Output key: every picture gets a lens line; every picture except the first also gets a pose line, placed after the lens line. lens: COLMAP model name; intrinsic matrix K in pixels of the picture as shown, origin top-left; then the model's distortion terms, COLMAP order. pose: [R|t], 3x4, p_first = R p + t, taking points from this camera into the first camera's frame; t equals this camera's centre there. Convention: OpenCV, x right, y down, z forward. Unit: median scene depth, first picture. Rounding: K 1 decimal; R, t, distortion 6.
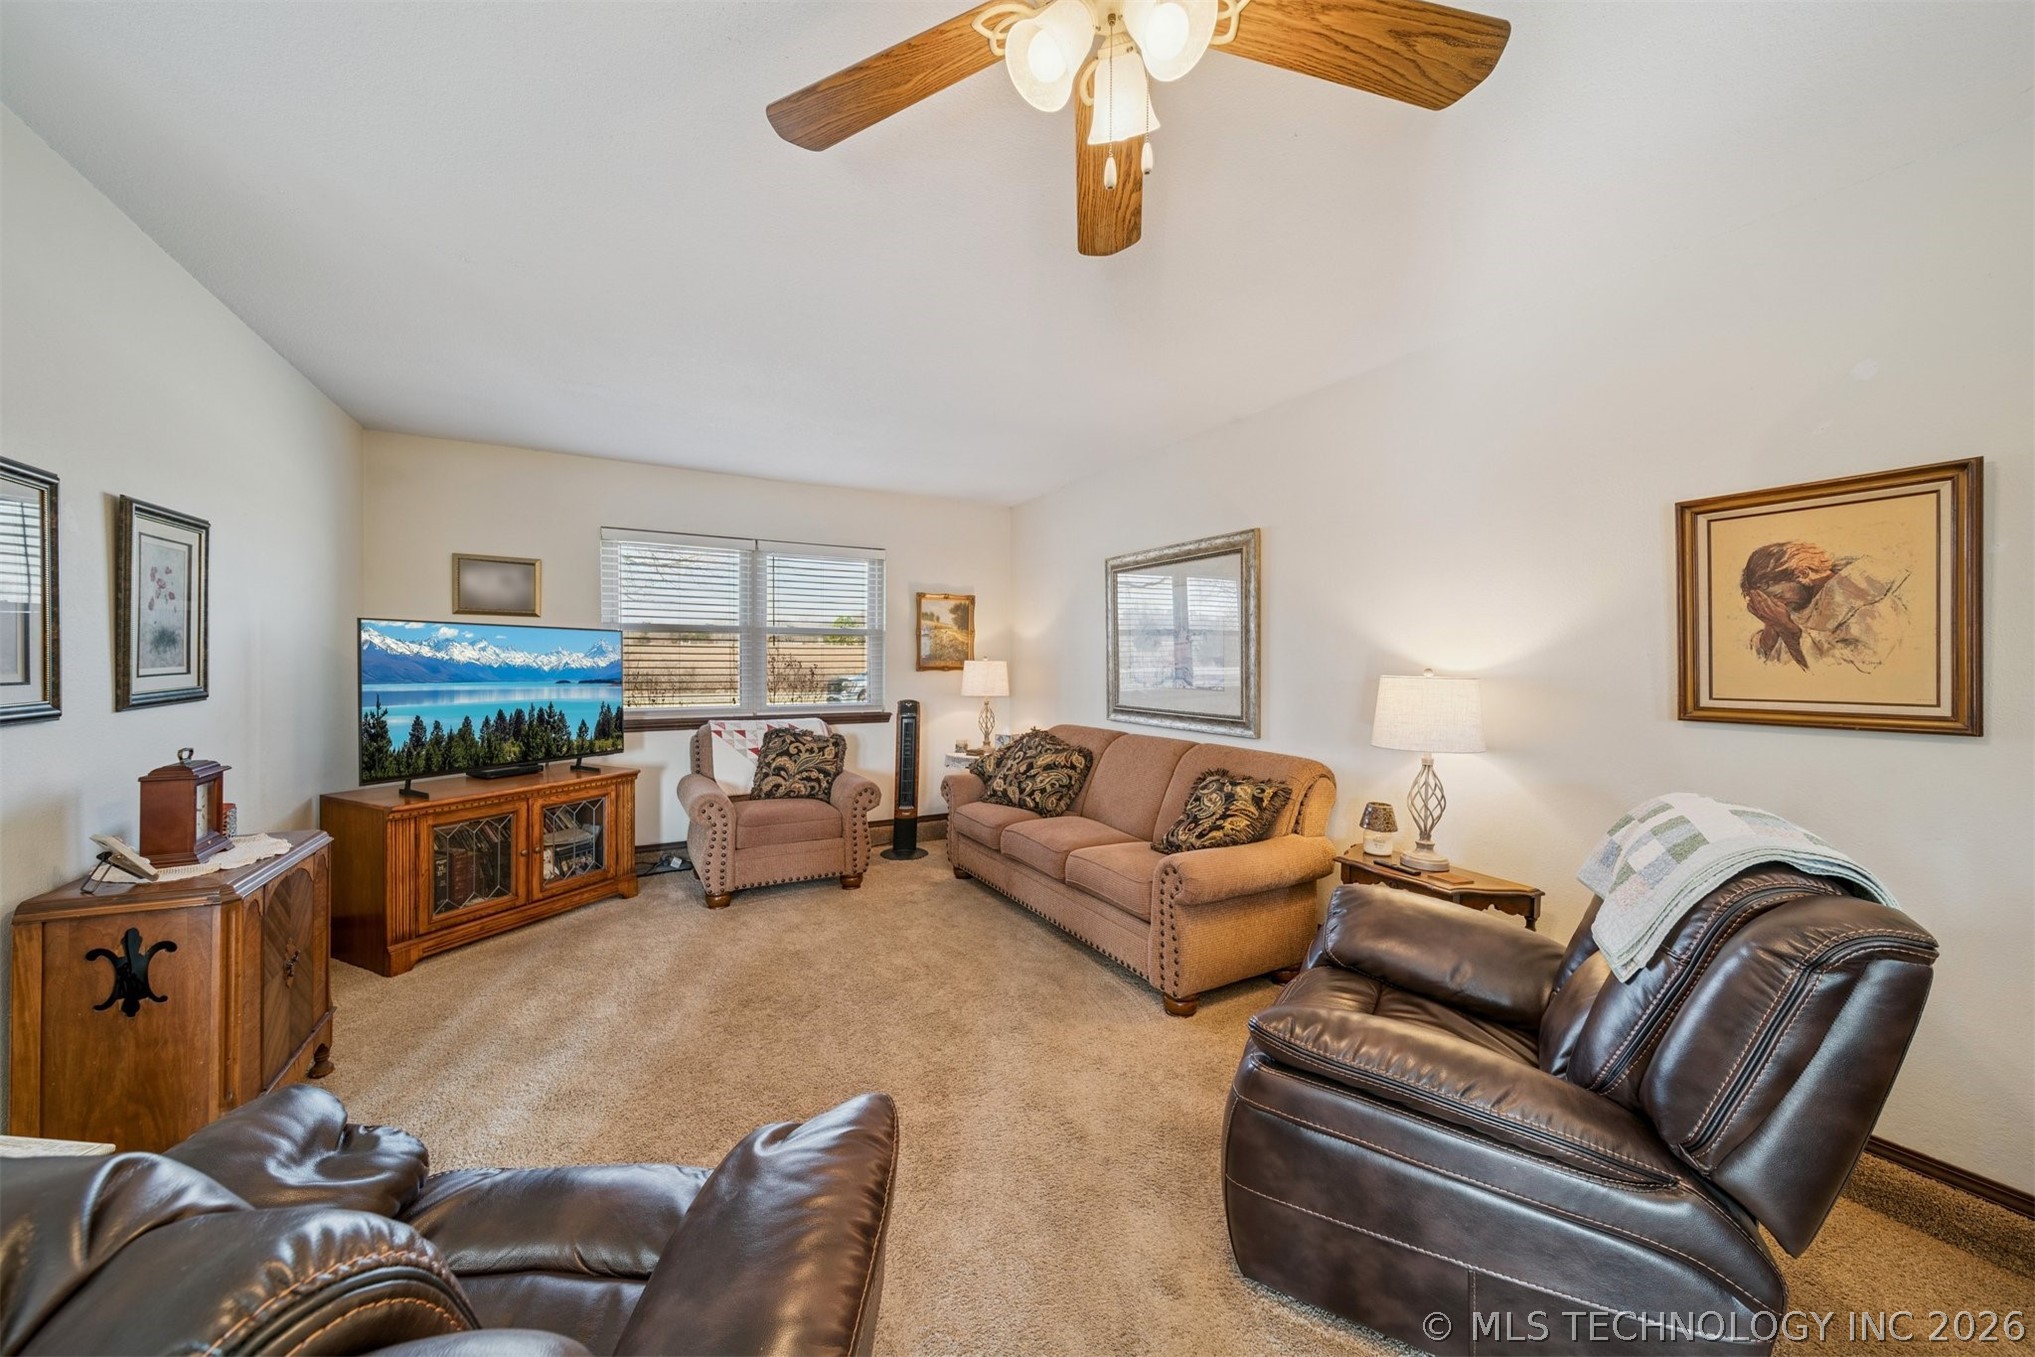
lens RADIAL K [[717.1, 0, 1002.0], [0, 717.1, 669.9], [0, 0, 1]] dist [0.000859, -0.001316]
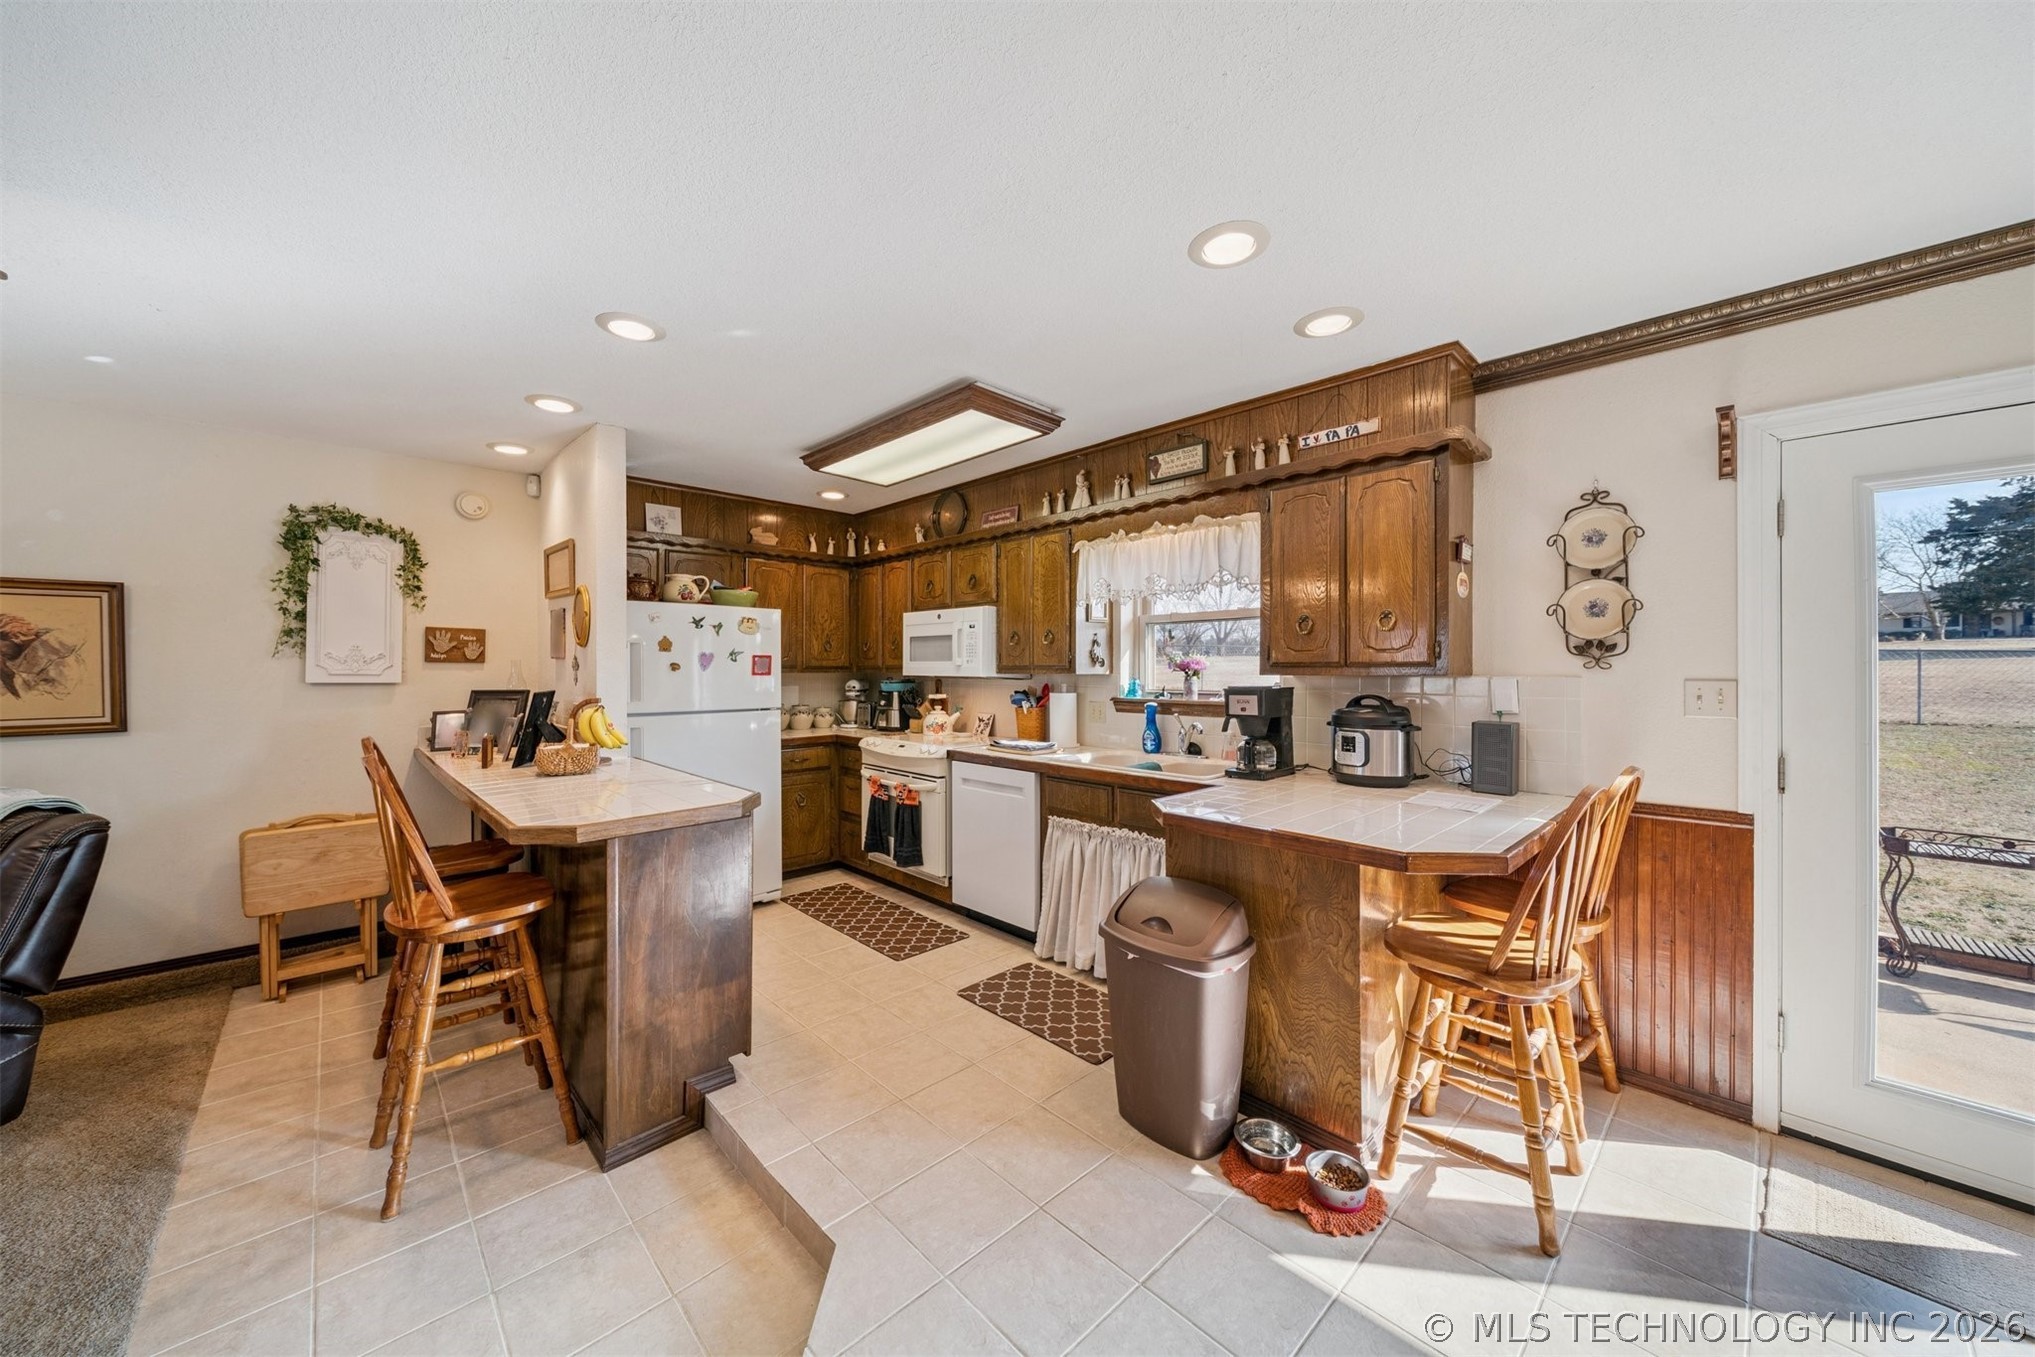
lens RADIAL K [[717.1, 0, 1002.3], [0, 717.1, 667.2], [0, 0, 1]] dist [0.000859, -0.001316]
pose [[-0.252248, -0.004573, 0.967652, -0.483441], [0.012000, 0.999897, 0.007853, -0.029488], [-0.967588, 0.013593, -0.252167, -0.354700]]
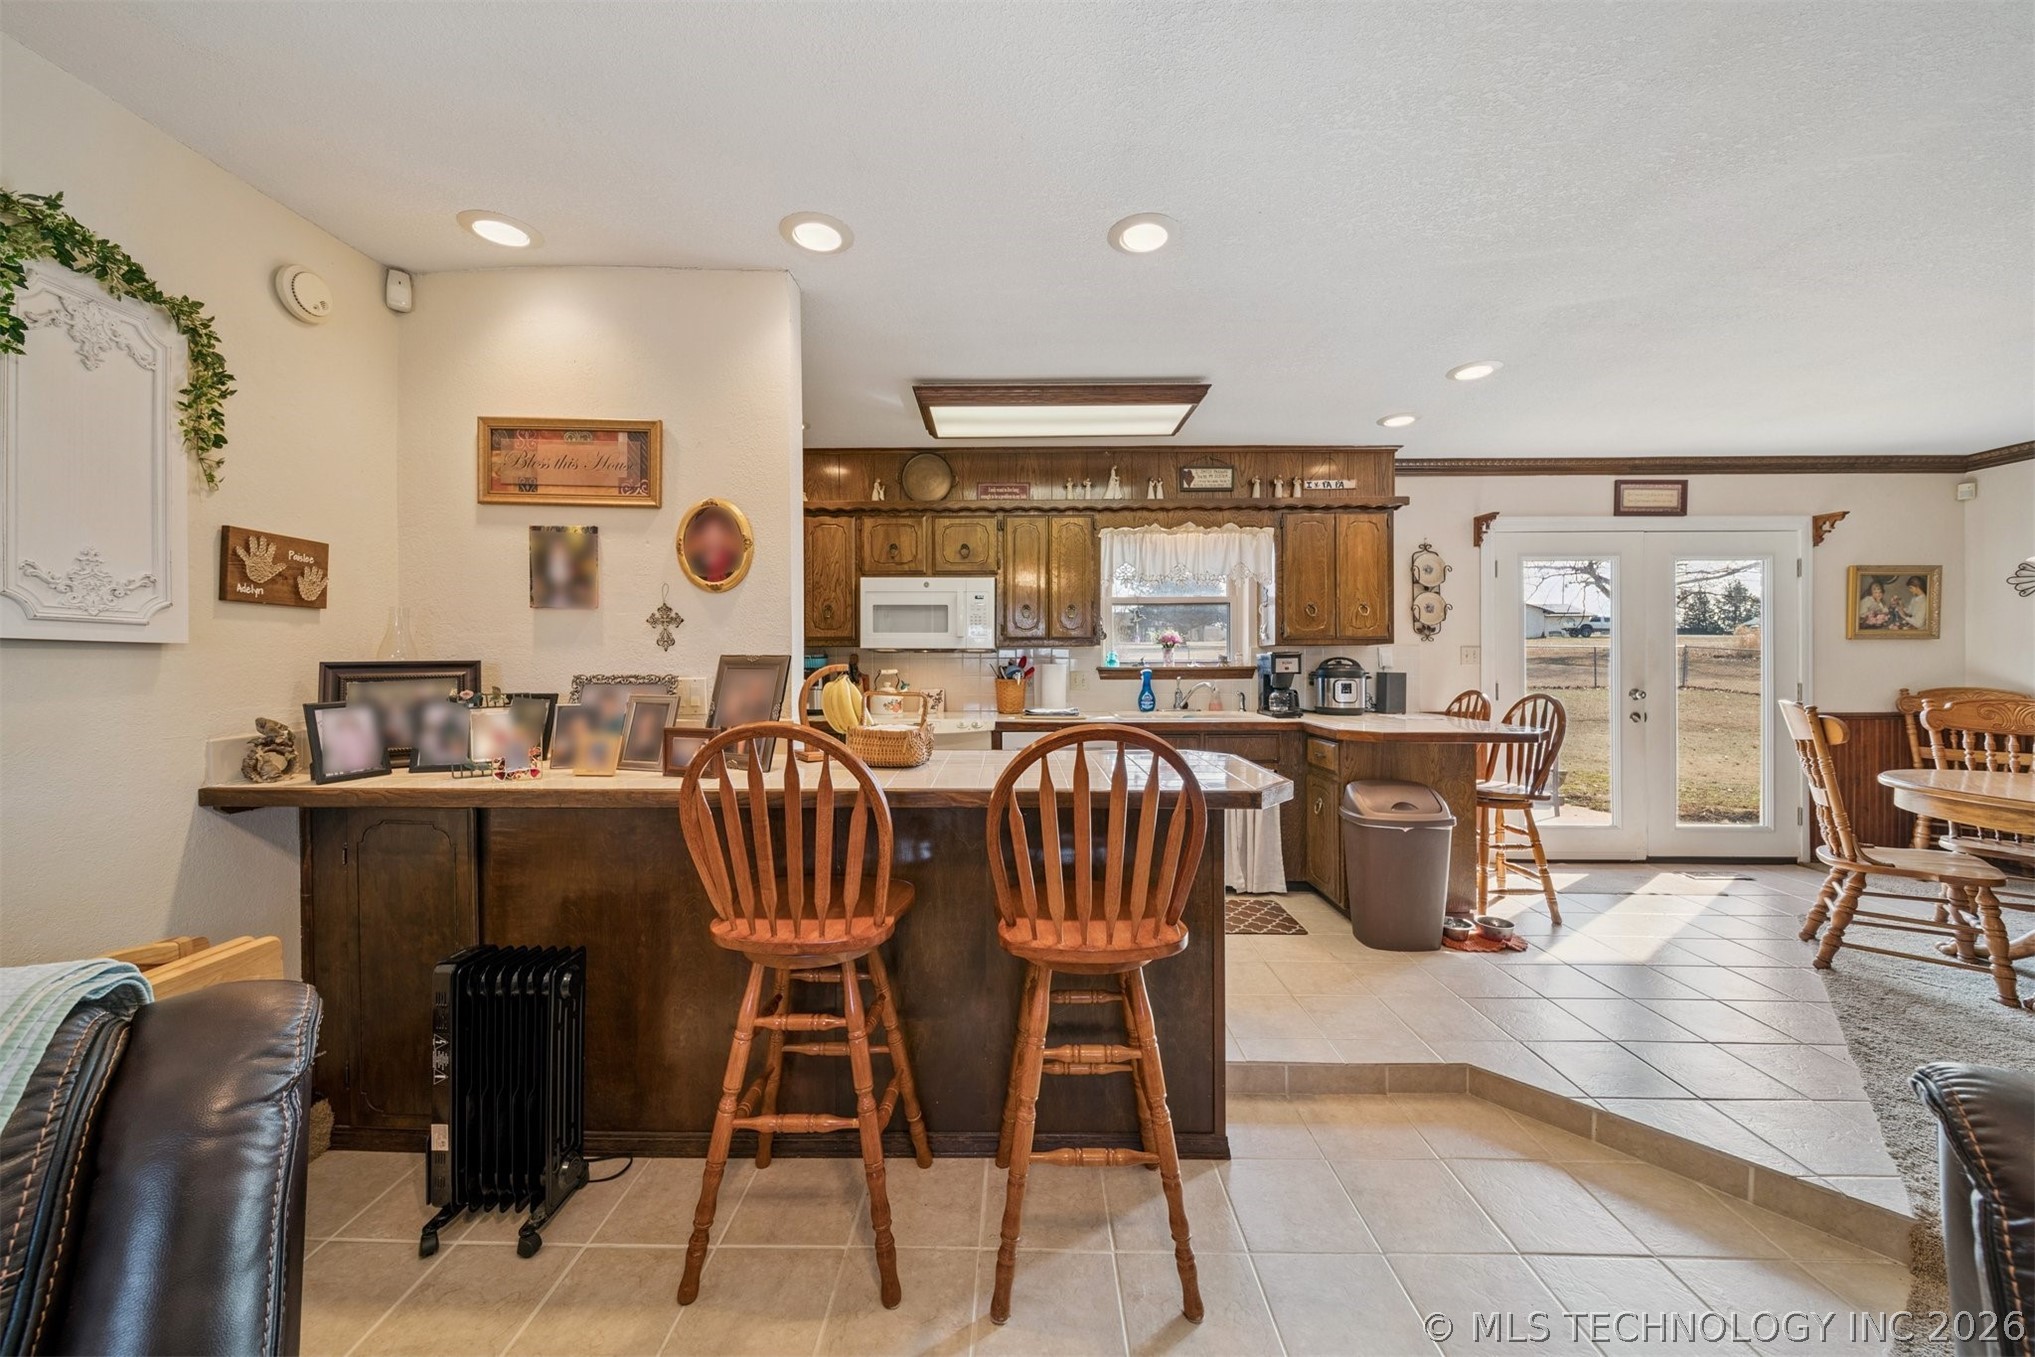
lens RADIAL K [[717.1, 0, 1007.1], [0, 717.1, 666.8], [0, 0, 1]] dist [0.000859, -0.001316]
pose [[-0.868450, -0.008232, 0.495708, 0.053733], [0.003695, 0.999727, 0.023075, -0.002476], [-0.495762, 0.021871, -0.868183, 0.381764]]
